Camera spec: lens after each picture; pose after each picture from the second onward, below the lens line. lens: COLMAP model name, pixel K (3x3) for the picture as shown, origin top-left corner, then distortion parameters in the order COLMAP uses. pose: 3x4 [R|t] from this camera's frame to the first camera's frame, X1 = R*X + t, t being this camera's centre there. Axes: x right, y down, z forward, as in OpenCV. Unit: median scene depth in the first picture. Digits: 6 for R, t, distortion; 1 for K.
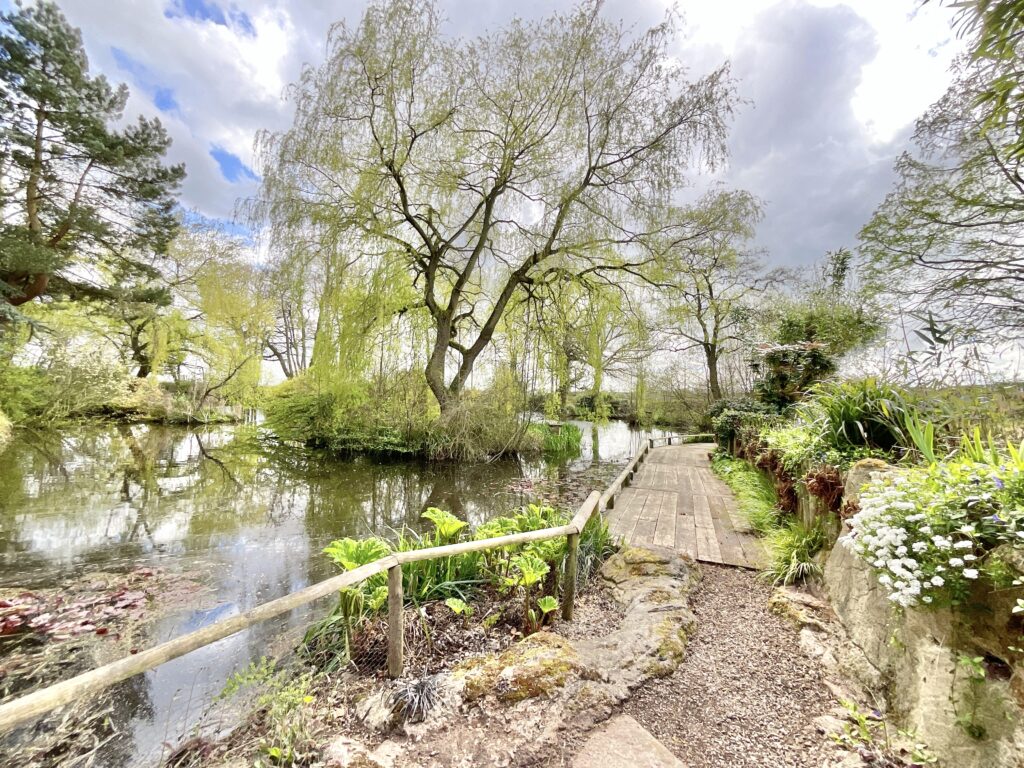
lens RADIAL K [[410.3, 0, 514.9], [0, 410.3, 380.6], [0, 0, 1]] dist [-0.001384, -0.000222]
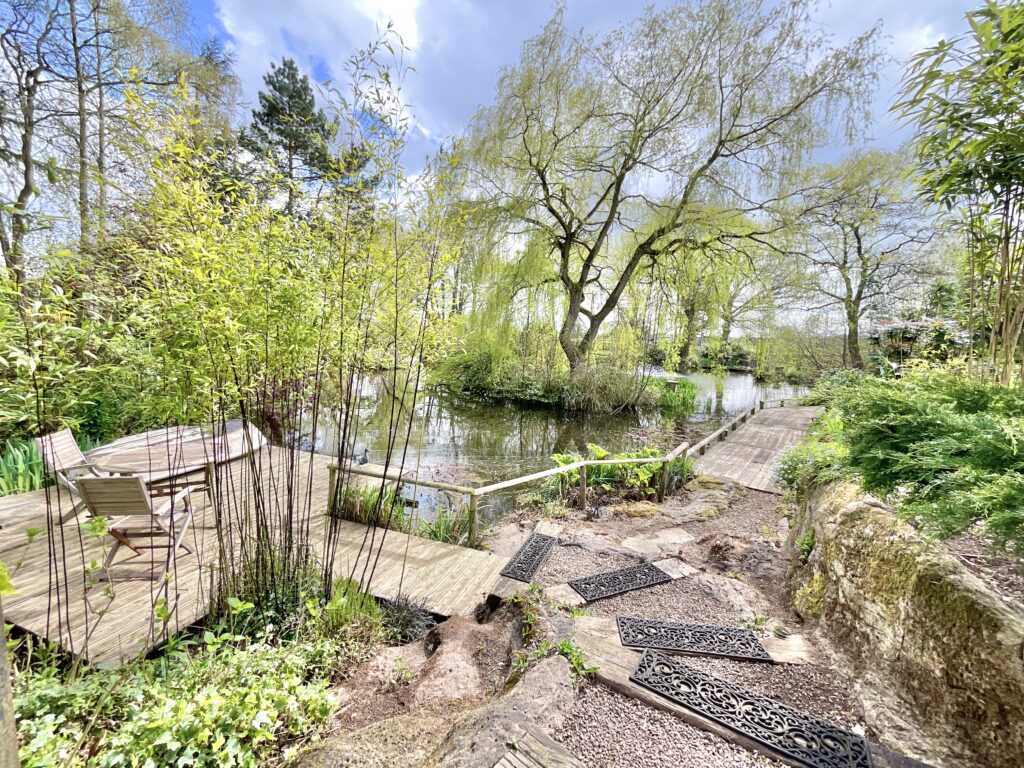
lens RADIAL K [[419.3, 0, 518.1], [0, 419.3, 384.3], [0, 0, 1]] dist [-0.000724, 0.000152]
pose [[0.963977, 0.040709, -0.262852, -0.006054], [-0.001340, 0.988949, 0.148247, -0.063436], [0.265983, -0.142555, 0.953379, -0.228397]]
